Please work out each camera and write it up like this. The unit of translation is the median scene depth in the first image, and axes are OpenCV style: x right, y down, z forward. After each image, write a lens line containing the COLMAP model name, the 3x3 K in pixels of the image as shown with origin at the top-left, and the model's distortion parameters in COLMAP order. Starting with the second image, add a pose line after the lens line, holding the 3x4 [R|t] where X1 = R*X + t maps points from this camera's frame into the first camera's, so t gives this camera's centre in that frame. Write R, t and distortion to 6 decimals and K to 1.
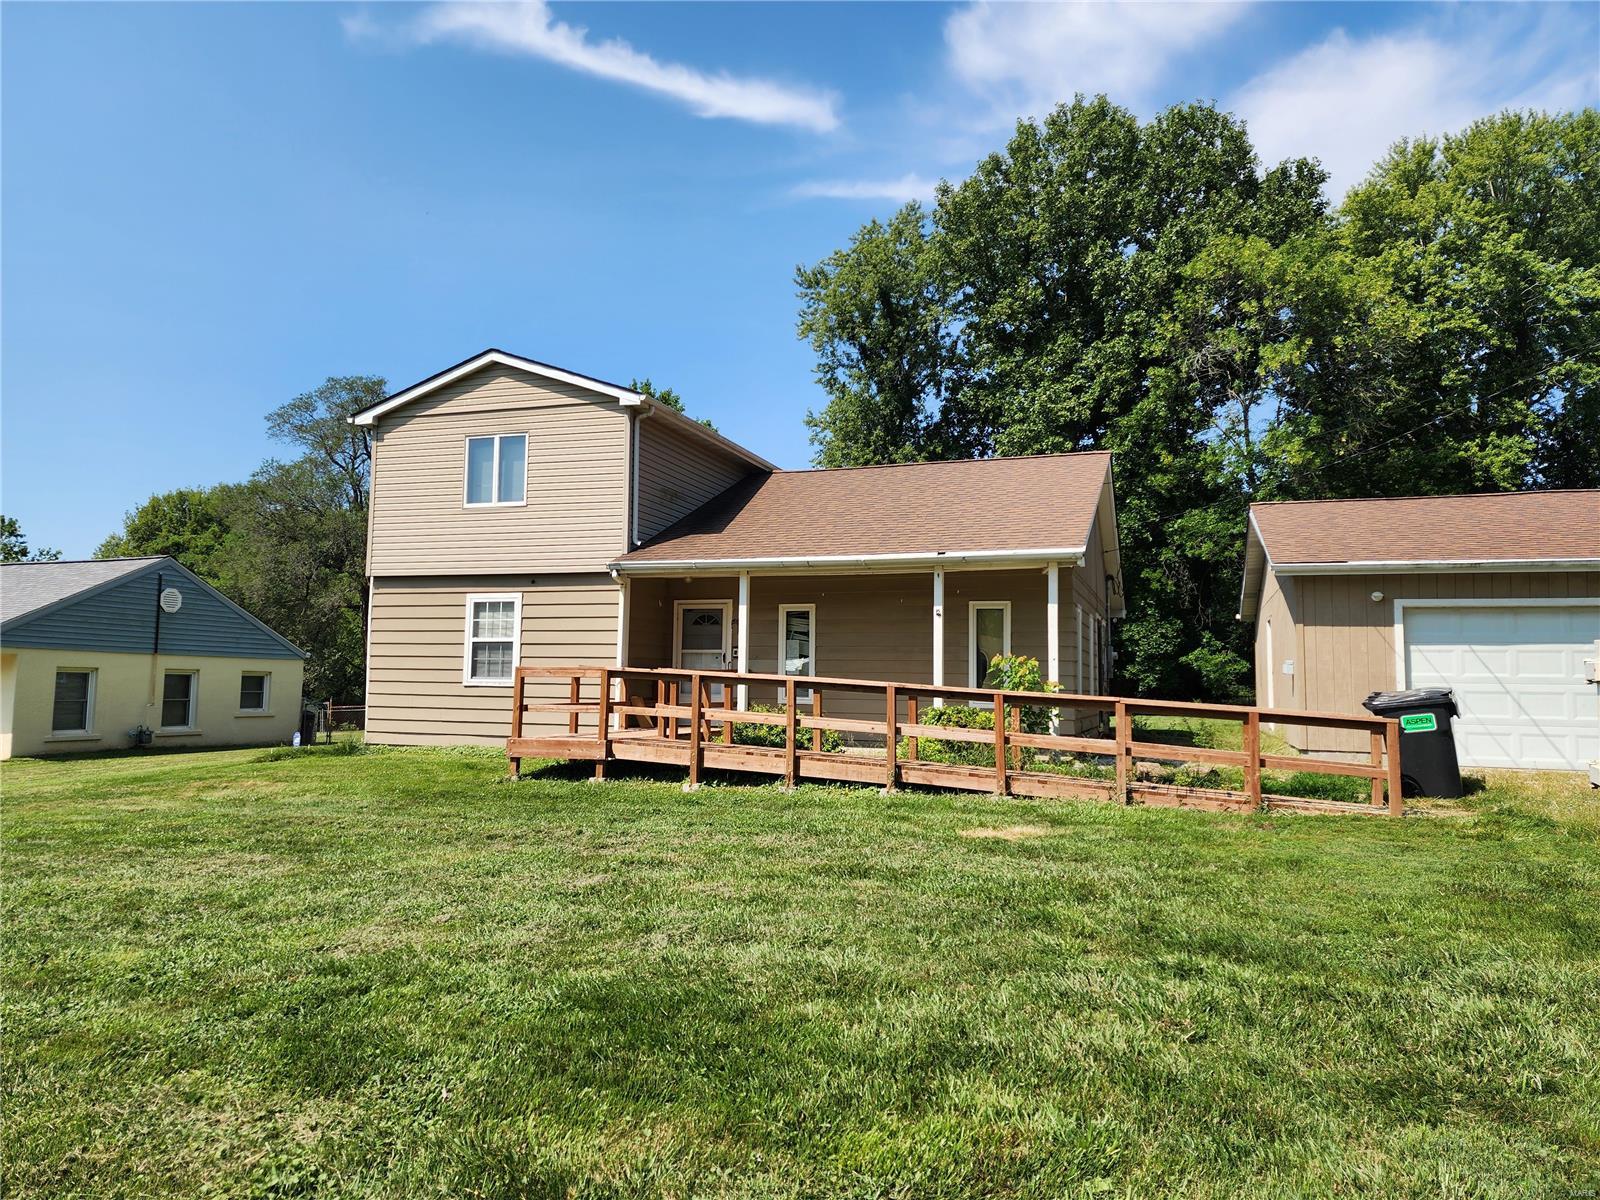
lens RADIAL K [[1057.6, 0, 776.1], [0, 1057.6, 595.0], [0, 0, 1]] dist [0.058217, -0.051217]
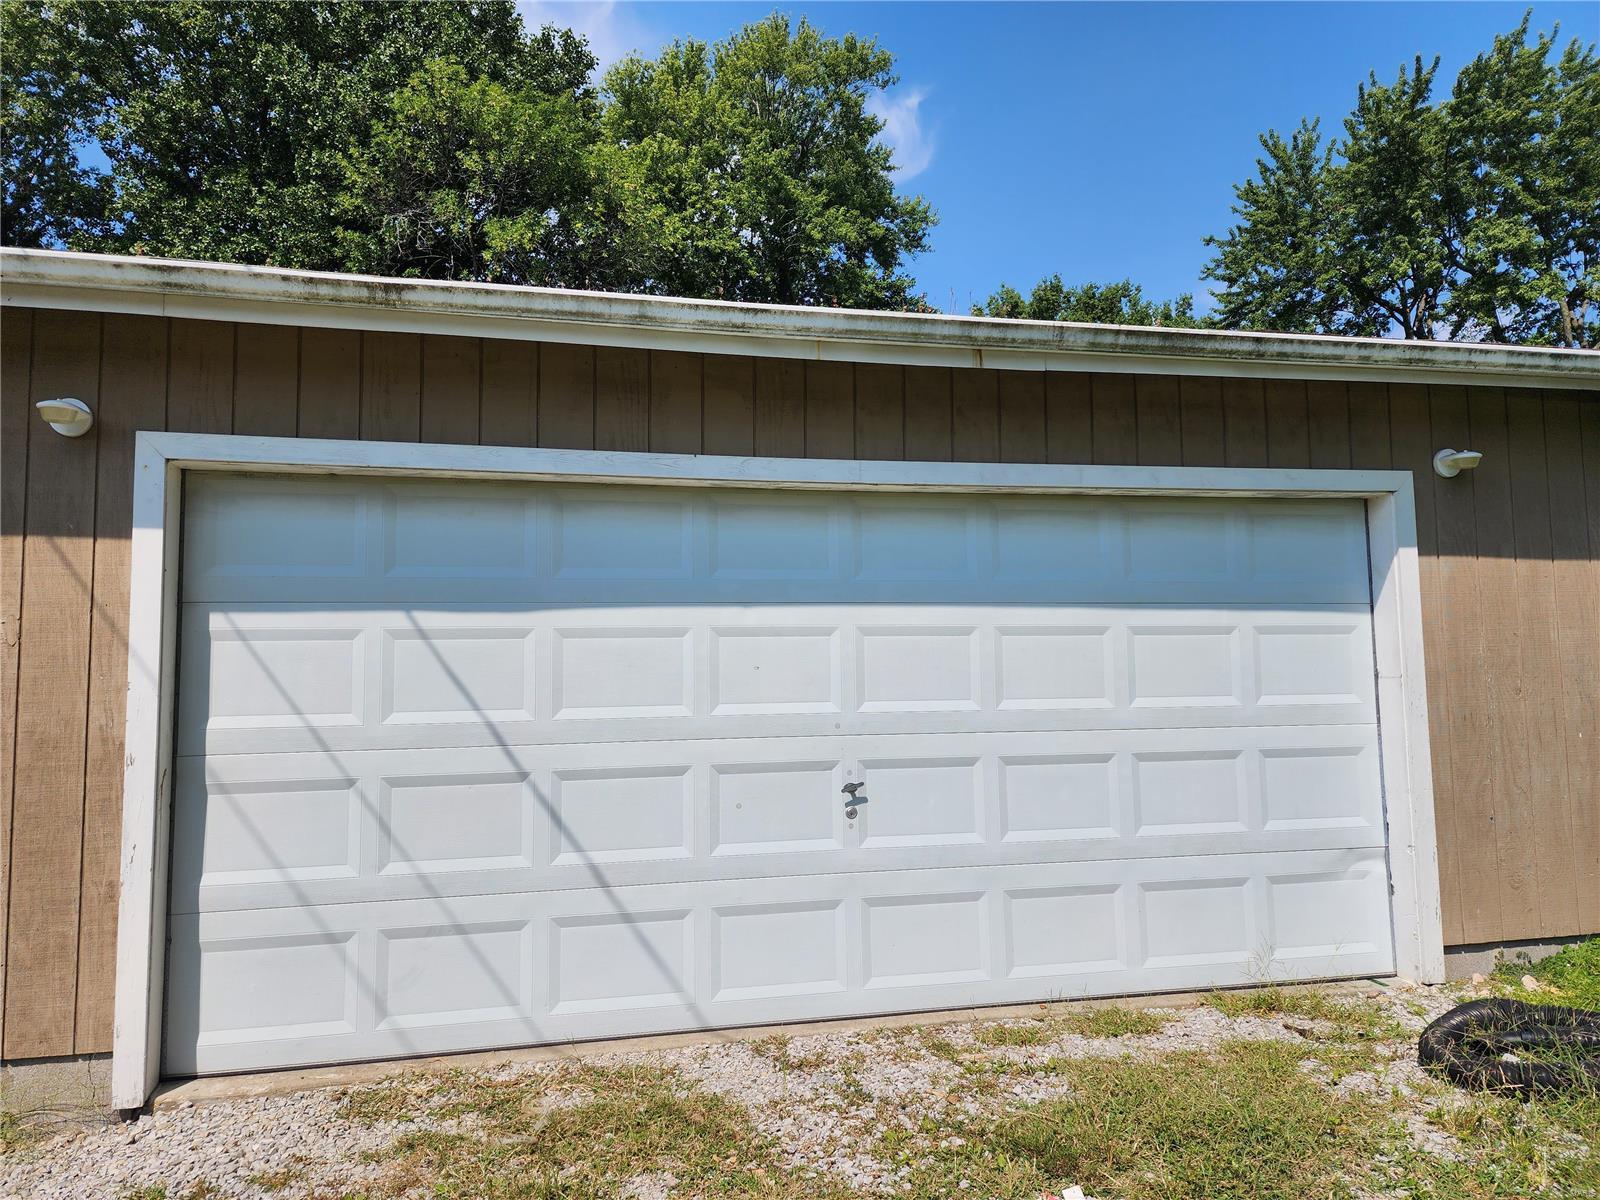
lens RADIAL K [[1057.6, 0, 786.7], [0, 1057.6, 588.7], [0, 0, 1]] dist [0.058217, -0.051217]
pose [[0.831422, 0.014375, 0.555456, 0.212718], [-0.017726, 0.999843, 0.000658, 0.014390], [-0.555359, -0.010393, 0.831546, 0.265519]]
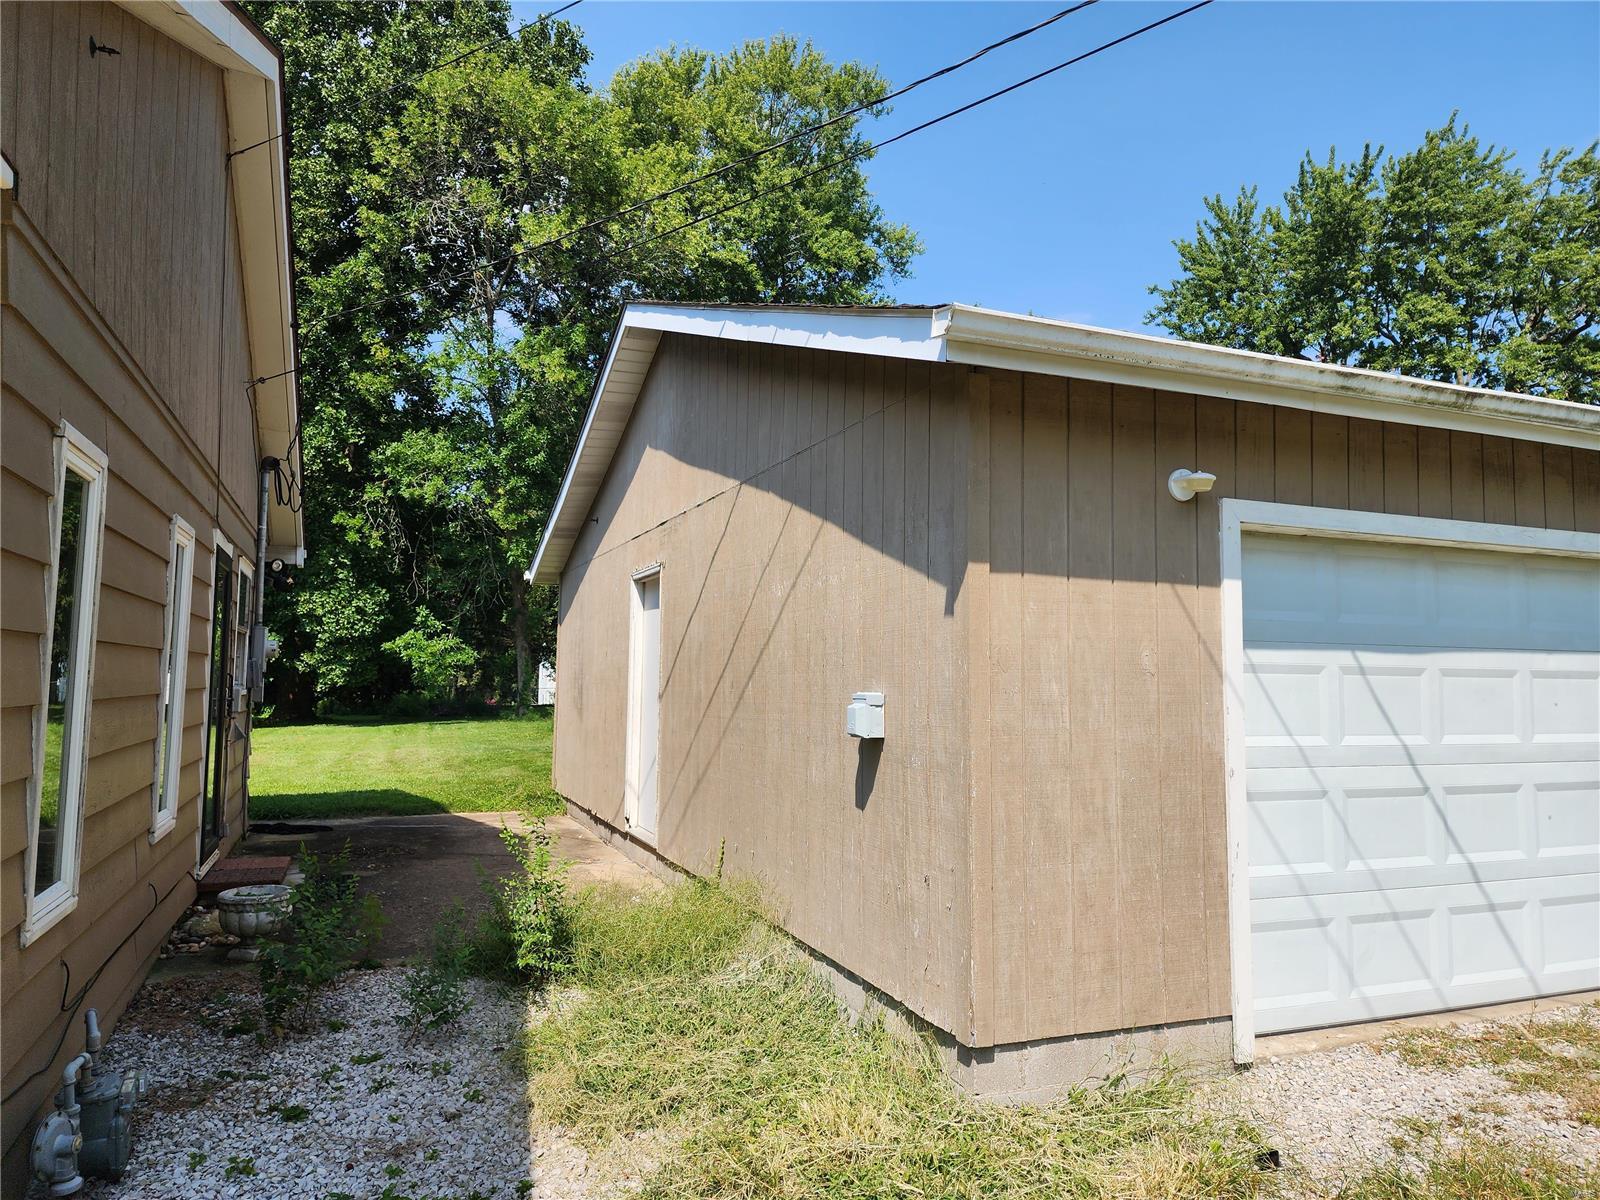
lens RADIAL K [[1057.6, 0, 791.8], [0, 1057.6, 592.0], [0, 0, 1]] dist [0.058217, -0.051217]
pose [[0.733909, 0.045497, 0.677723, 0.107231], [-0.056786, 0.998371, -0.005529, 0.014783], [-0.676870, -0.034427, 0.735297, 0.324295]]
